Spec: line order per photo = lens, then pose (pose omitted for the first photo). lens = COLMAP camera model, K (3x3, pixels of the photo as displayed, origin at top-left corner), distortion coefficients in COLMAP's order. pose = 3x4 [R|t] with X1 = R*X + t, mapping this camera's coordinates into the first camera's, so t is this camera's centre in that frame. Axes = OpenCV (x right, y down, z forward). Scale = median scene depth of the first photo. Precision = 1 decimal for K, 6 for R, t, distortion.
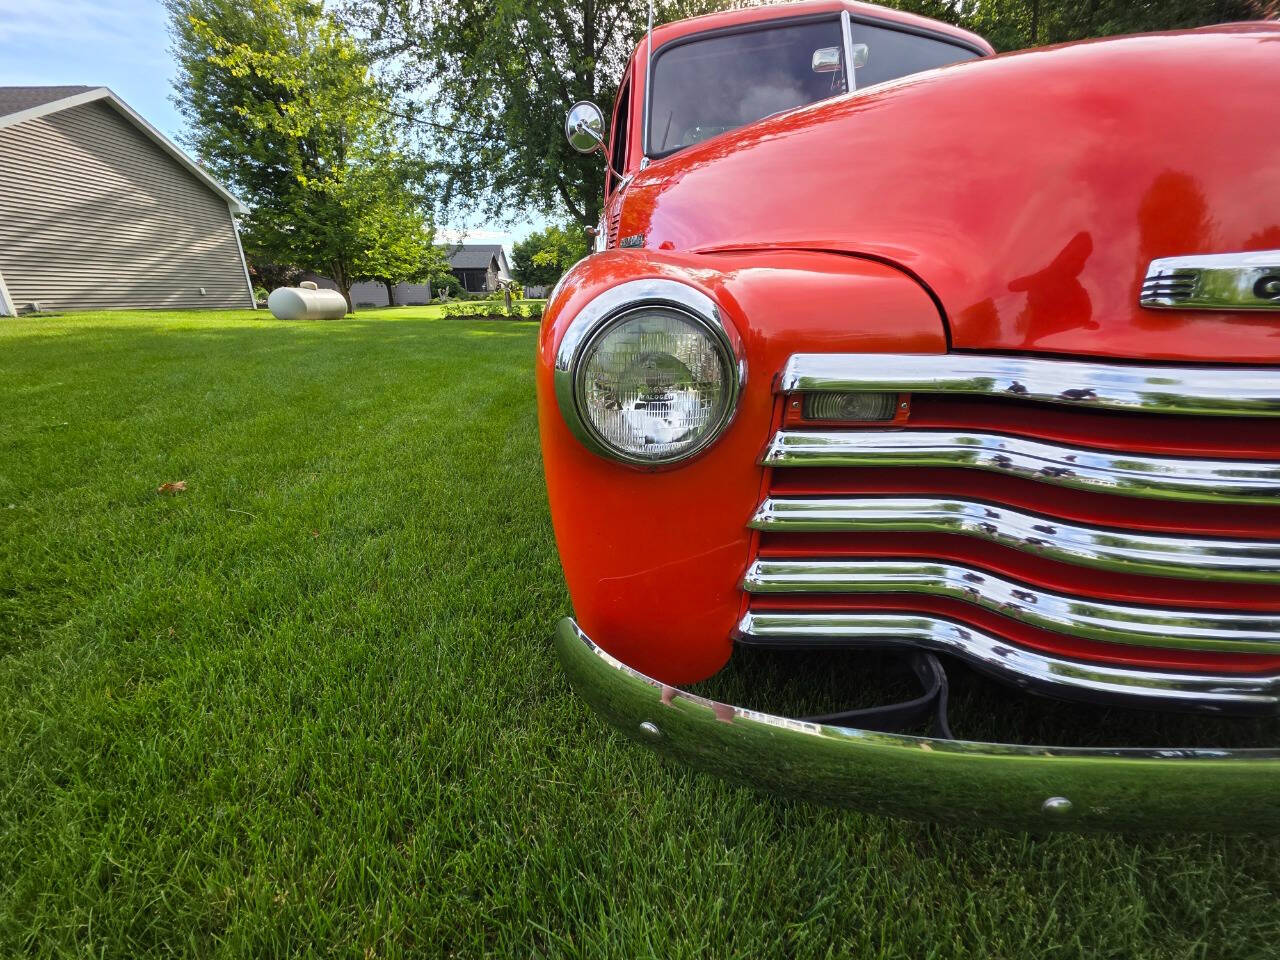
lens RADIAL K [[518.6, 0, 643.9], [0, 518.6, 477.6], [0, 0, 1]] dist [0.003481, 0.000083]
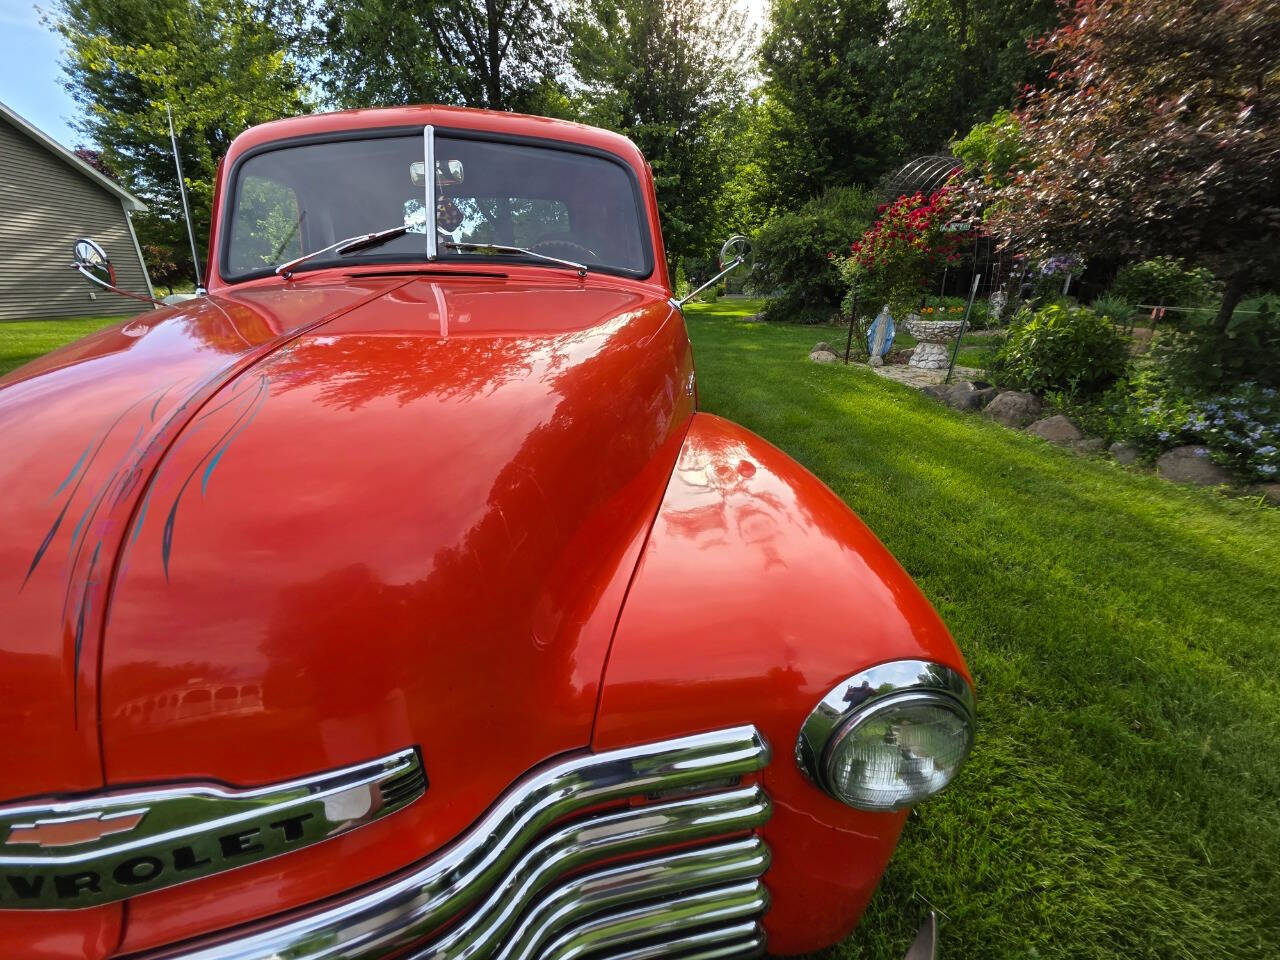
lens RADIAL K [[511.4, 0, 645.5], [0, 511.4, 477.8], [0, 0, 1]] dist [0.000270, -0.000098]
pose [[0.997869, -0.022402, 0.061284, 0.093118], [0.020646, 0.999362, 0.029132, -0.040898], [-0.061898, -0.027805, 0.997695, 0.008622]]
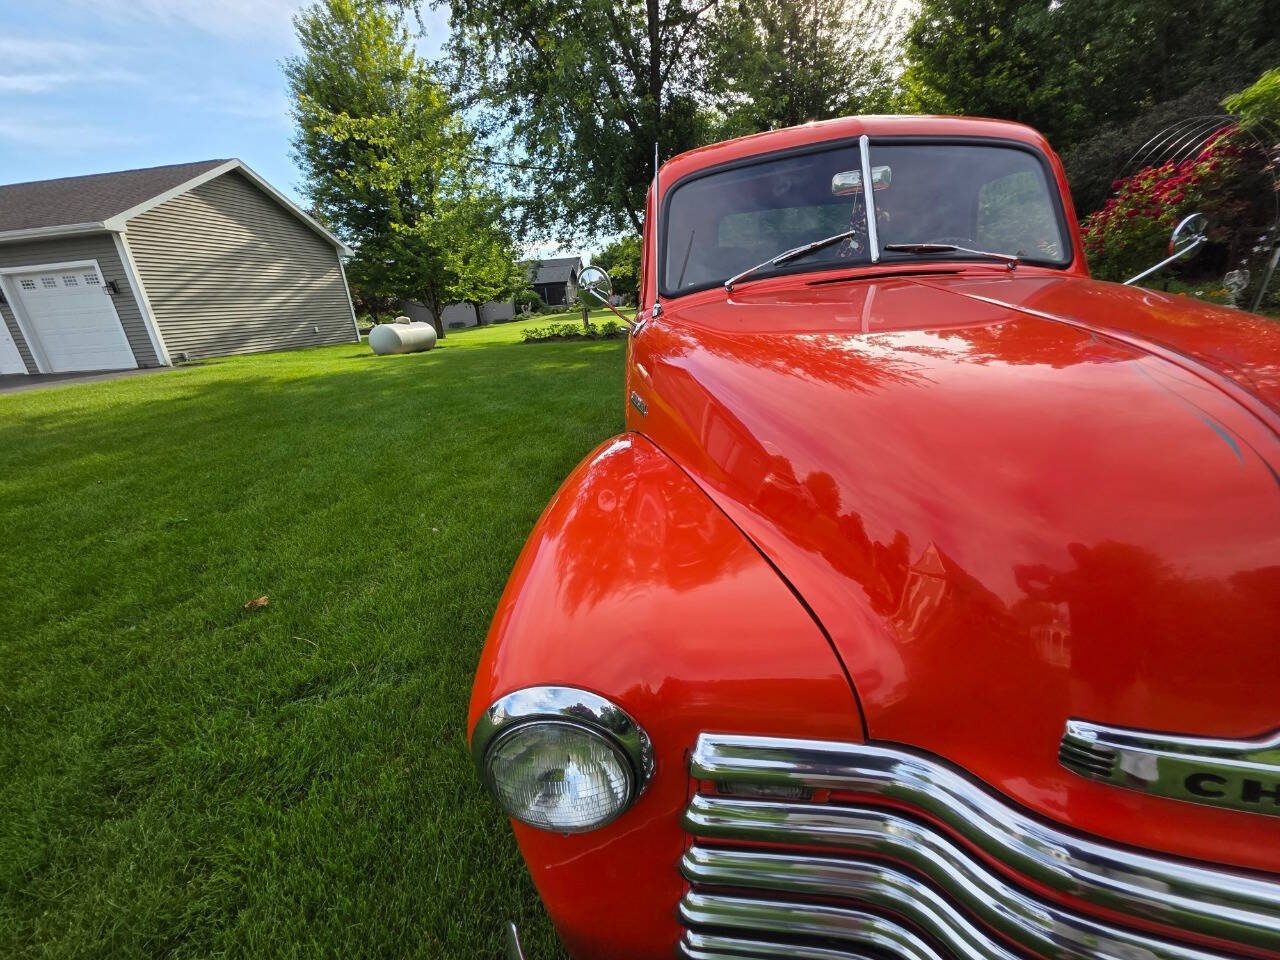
lens RADIAL K [[516.2, 0, 652.3], [0, 516.2, 478.5], [0, 0, 1]] dist [0.001626, -0.000488]
pose [[0.990169, -0.013385, -0.139235, 0.017358], [0.014200, 0.999887, 0.004863, -0.038365], [0.139155, -0.006793, 0.990247, 0.000520]]
